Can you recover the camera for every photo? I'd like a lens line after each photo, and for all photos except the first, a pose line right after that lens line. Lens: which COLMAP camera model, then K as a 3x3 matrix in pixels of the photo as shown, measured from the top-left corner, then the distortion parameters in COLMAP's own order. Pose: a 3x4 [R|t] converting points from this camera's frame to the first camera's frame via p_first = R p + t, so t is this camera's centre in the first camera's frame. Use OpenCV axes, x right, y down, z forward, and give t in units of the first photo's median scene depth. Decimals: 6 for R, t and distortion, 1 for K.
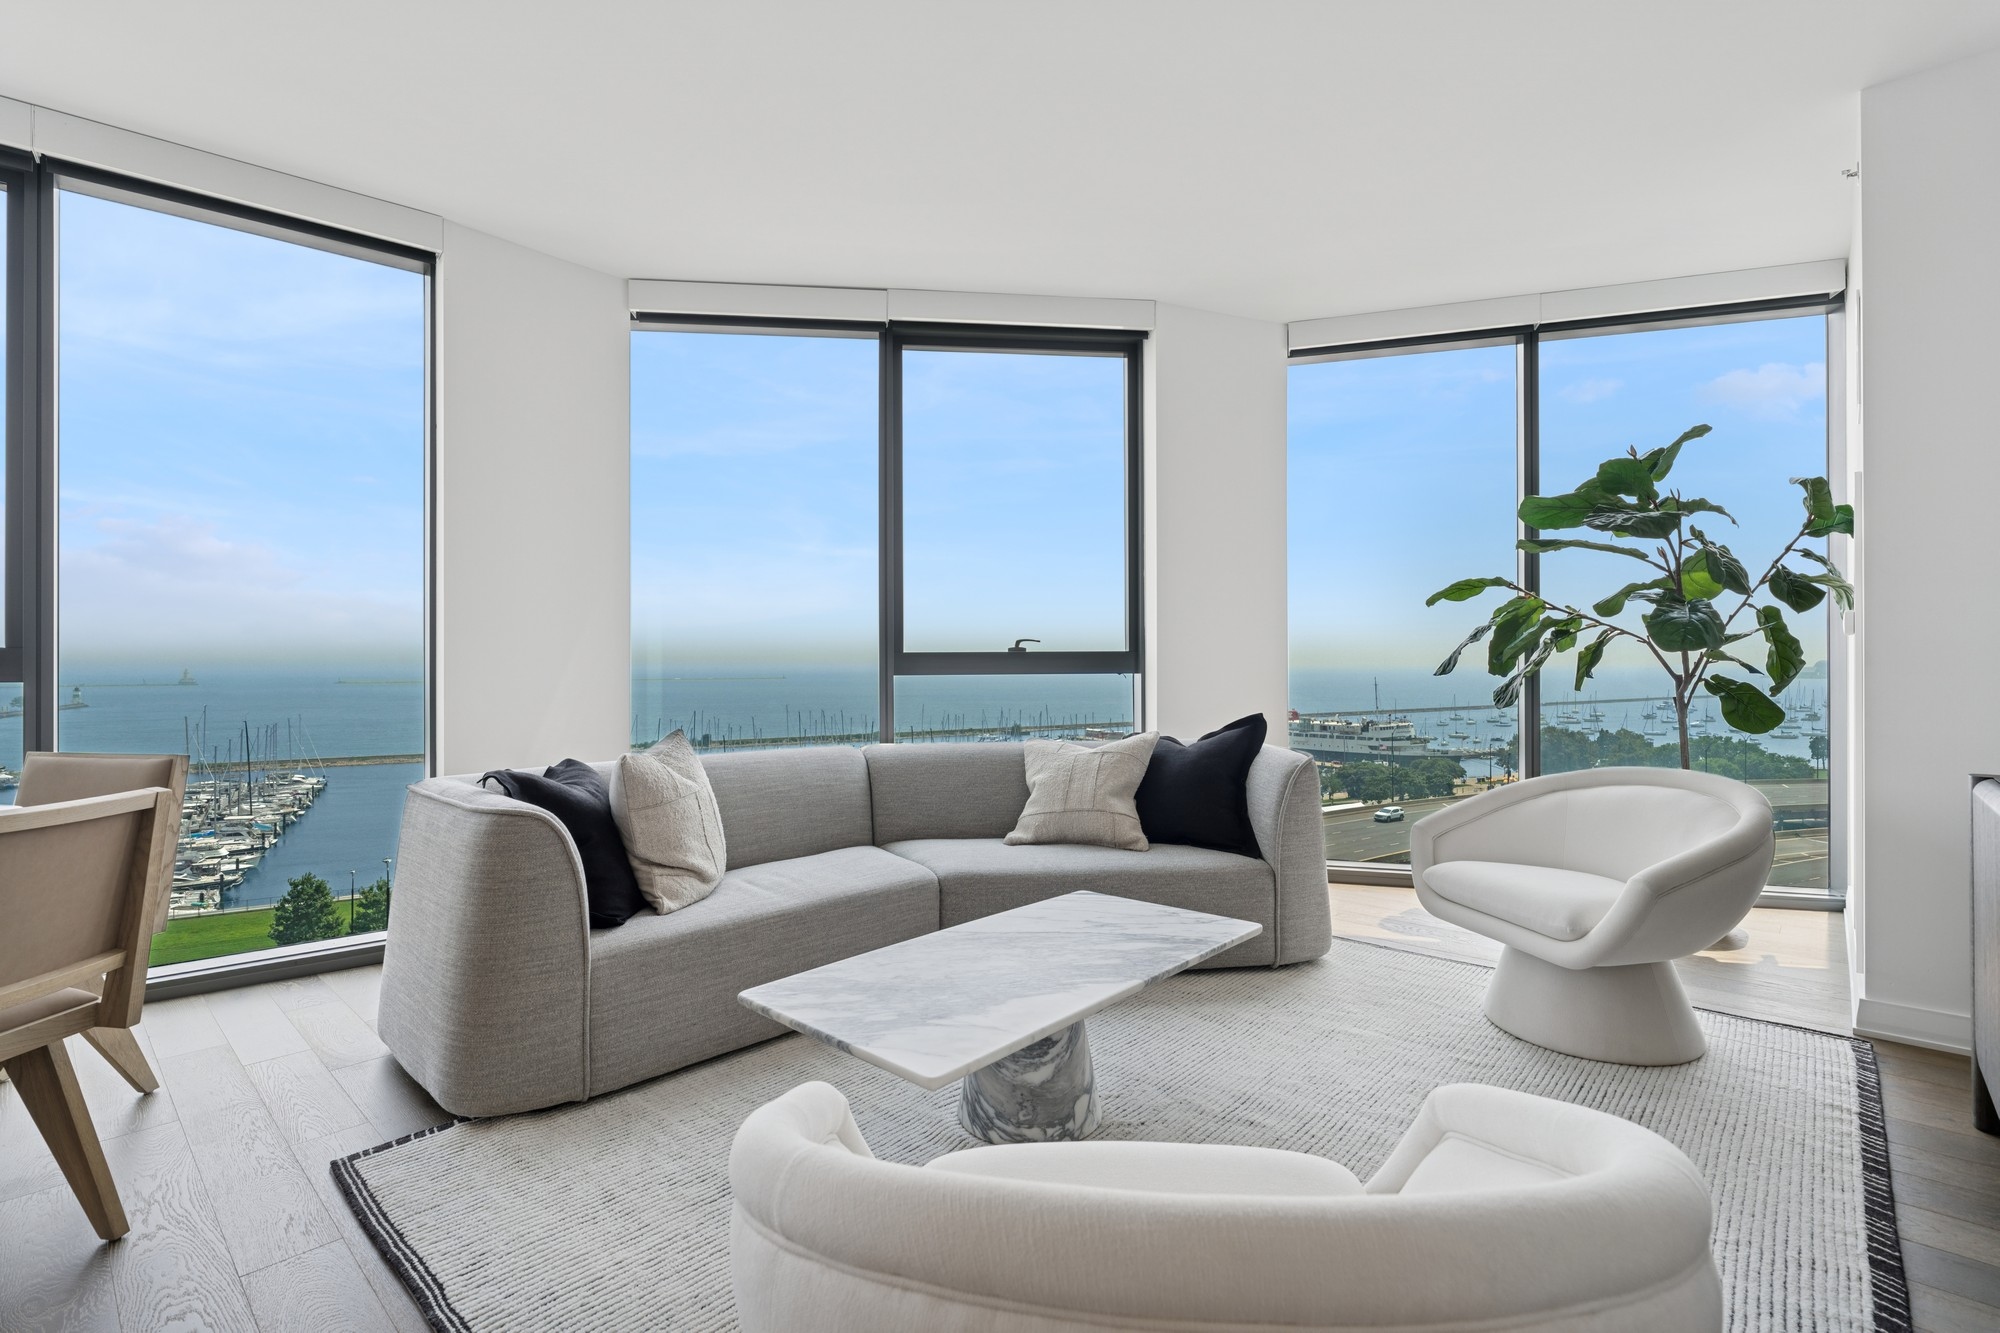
lens RADIAL K [[918.5, 0, 990.0], [0, 918.5, 661.2], [0, 0, 1]] dist [0.000089, -0.000691]
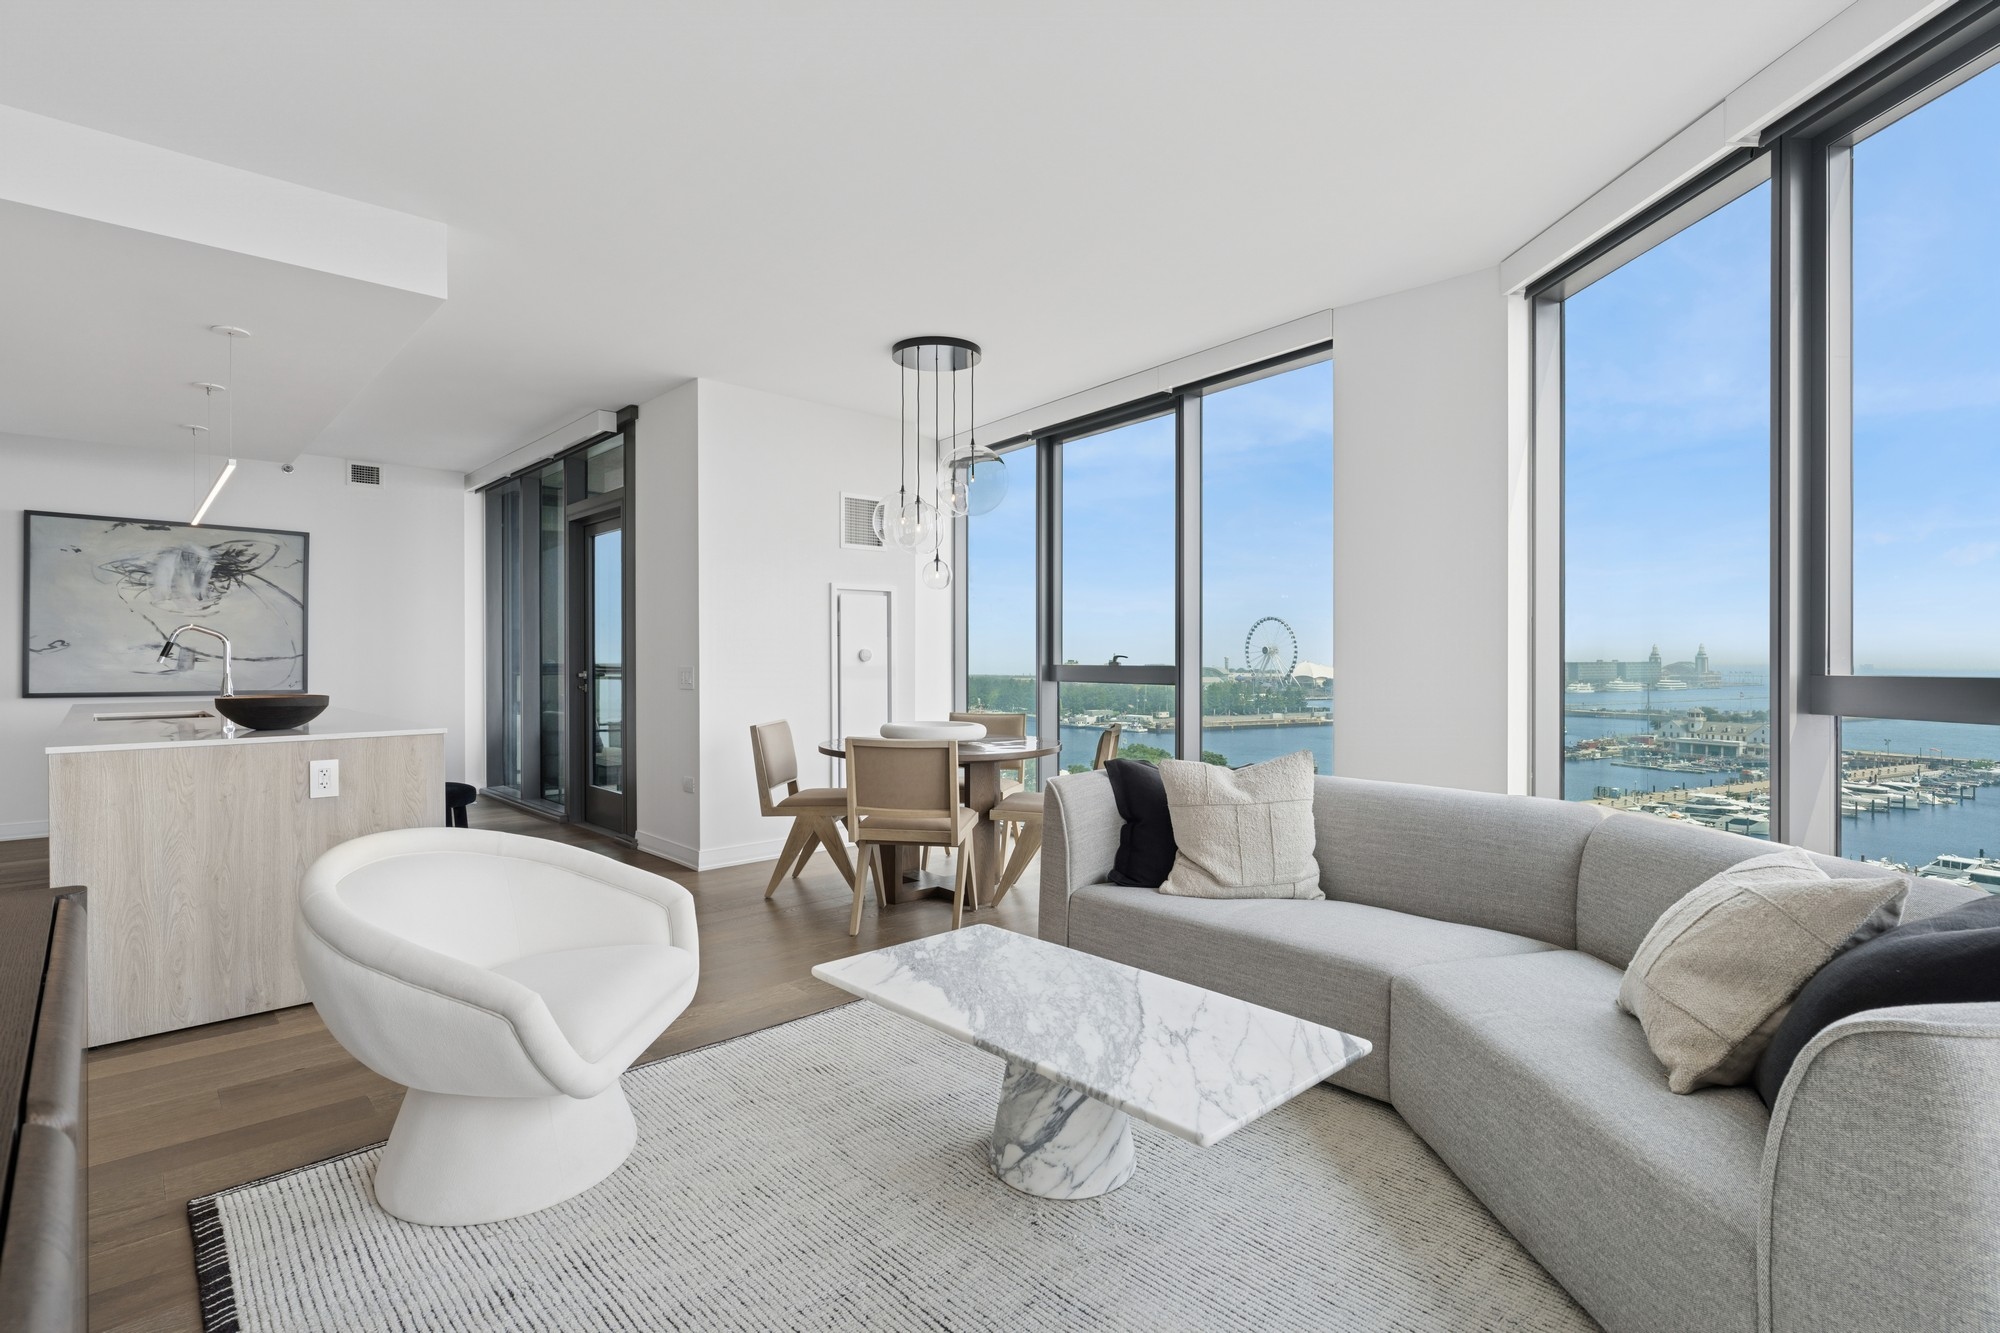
lens RADIAL K [[961.7, 0, 988.5], [0, 961.7, 664.6], [0, 0, 1]] dist [-0.000400, -0.000023]
pose [[-0.092712, -0.009420, -0.995648, 1.116206], [-0.006789, 0.999938, -0.008829, -0.005385], [0.995670, 0.005941, -0.092770, 1.121481]]
